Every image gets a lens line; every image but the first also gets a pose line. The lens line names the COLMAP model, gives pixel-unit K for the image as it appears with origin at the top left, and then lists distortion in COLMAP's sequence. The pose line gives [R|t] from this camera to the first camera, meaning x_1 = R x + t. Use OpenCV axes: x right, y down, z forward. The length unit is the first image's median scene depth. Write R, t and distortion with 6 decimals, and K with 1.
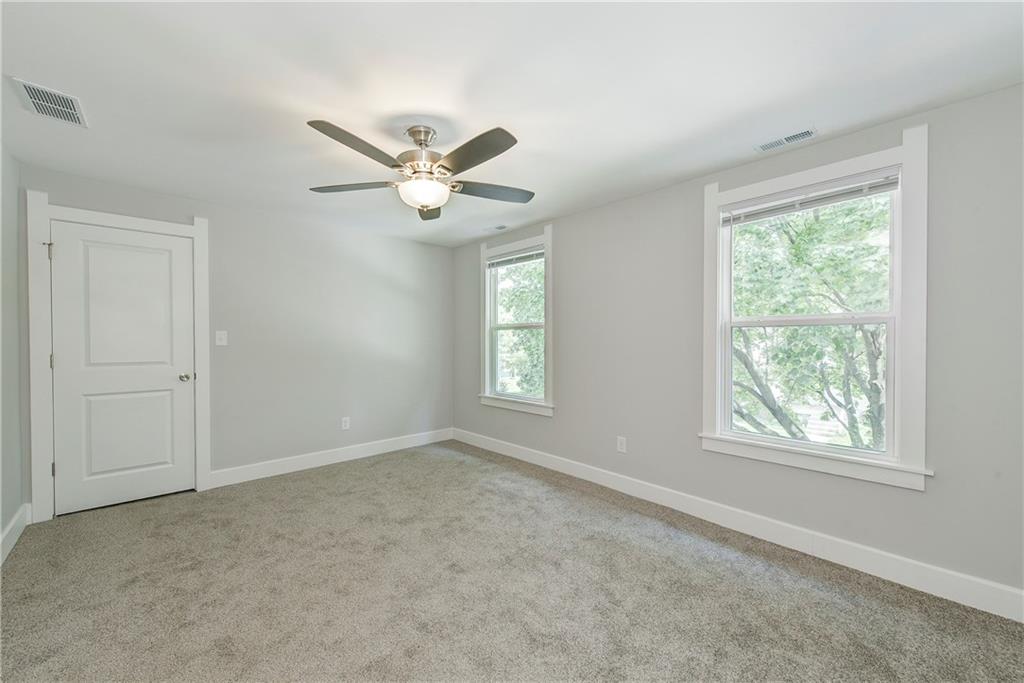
lens RADIAL K [[406.1, 0, 513.2], [0, 406.1, 342.9], [0, 0, 1]] dist [-0.002667, -0.000109]
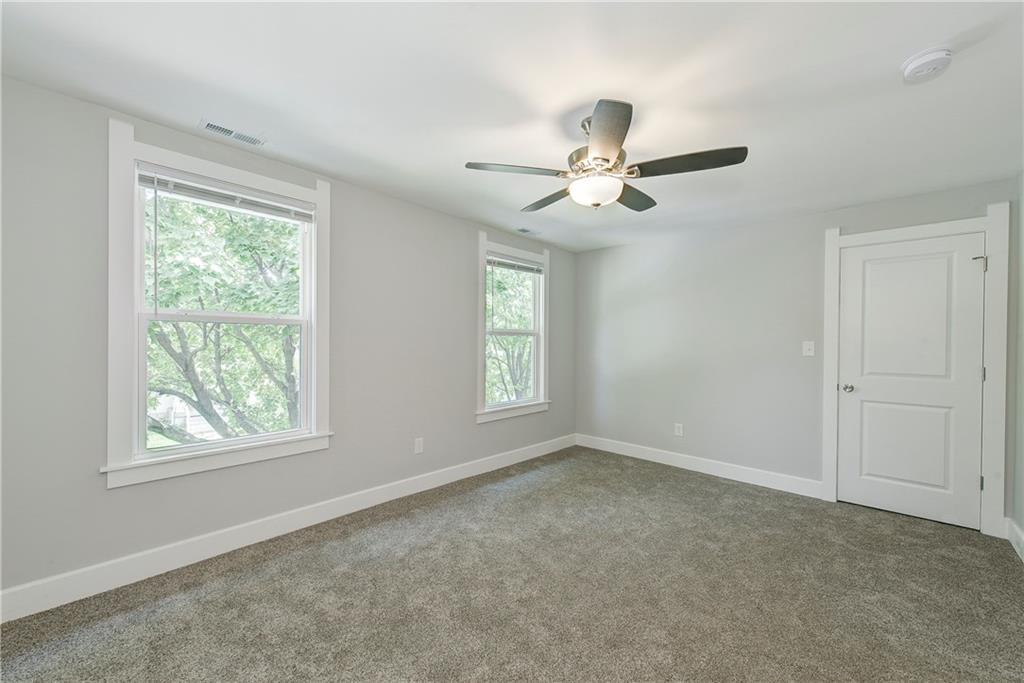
lens RADIAL K [[406.1, 0, 521.0], [0, 406.1, 345.1], [0, 0, 1]] dist [-0.002667, -0.000109]
pose [[-0.104987, -0.008989, 0.994433, -0.405390], [-0.008858, 0.999928, 0.008104, -0.007000], [-0.994434, -0.007958, -0.105059, 0.449482]]
